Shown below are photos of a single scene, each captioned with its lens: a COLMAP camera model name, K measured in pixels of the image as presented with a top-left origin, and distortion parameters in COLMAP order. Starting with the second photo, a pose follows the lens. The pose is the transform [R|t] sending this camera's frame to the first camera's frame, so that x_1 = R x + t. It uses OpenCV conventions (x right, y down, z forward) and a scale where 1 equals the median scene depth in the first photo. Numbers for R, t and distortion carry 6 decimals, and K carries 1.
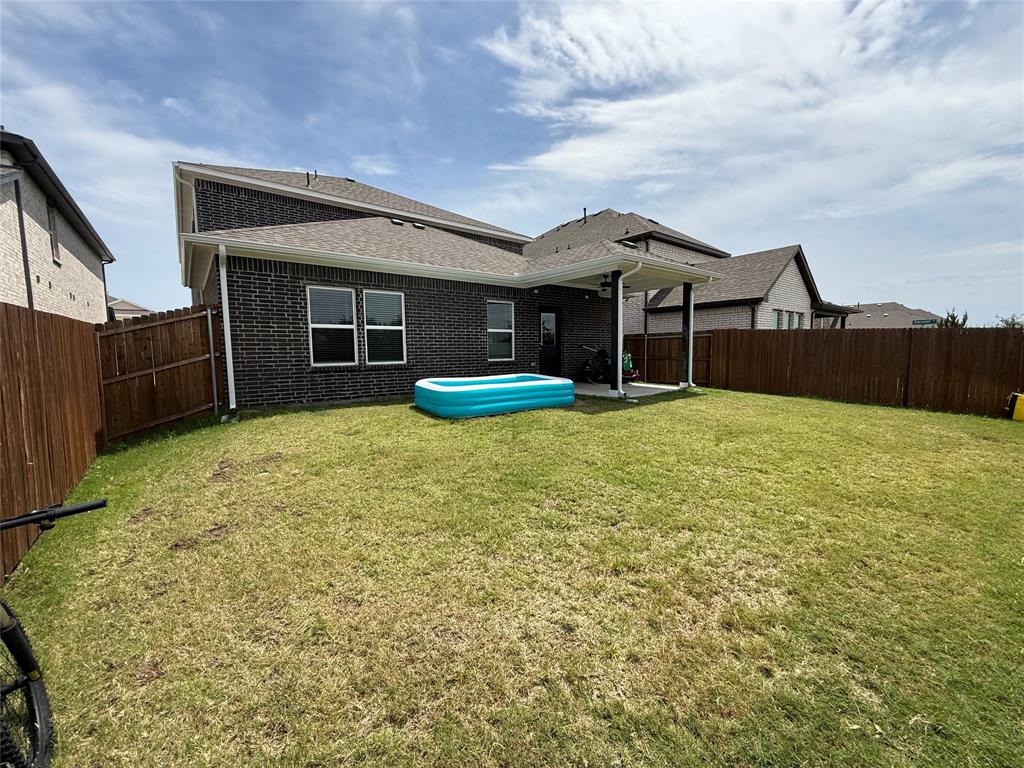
lens RADIAL K [[410.7, 0, 514.9], [0, 410.7, 383.6], [0, 0, 1]] dist [0.003151, -0.000347]
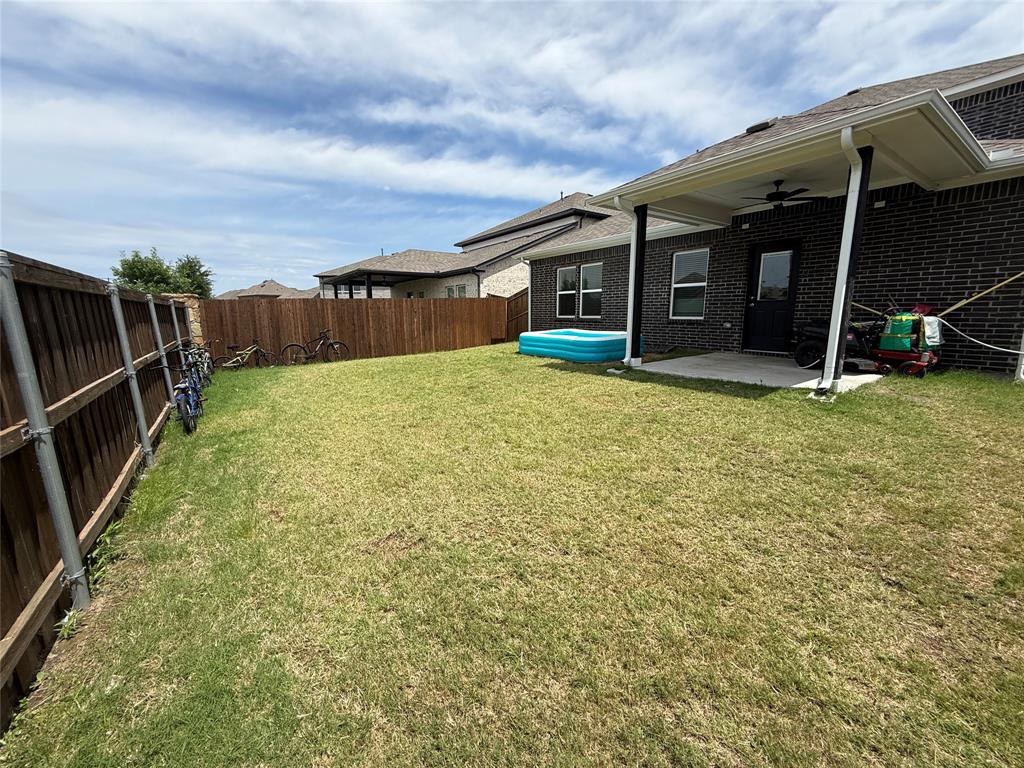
lens RADIAL K [[410.7, 0, 513.4], [0, 410.7, 388.9], [0, 0, 1]] dist [0.003151, -0.000347]
pose [[-0.065312, 0.201396, -0.977330, 0.900218], [-0.069183, 0.976150, 0.205777, -0.065488], [0.995464, 0.081054, -0.049821, 0.675554]]
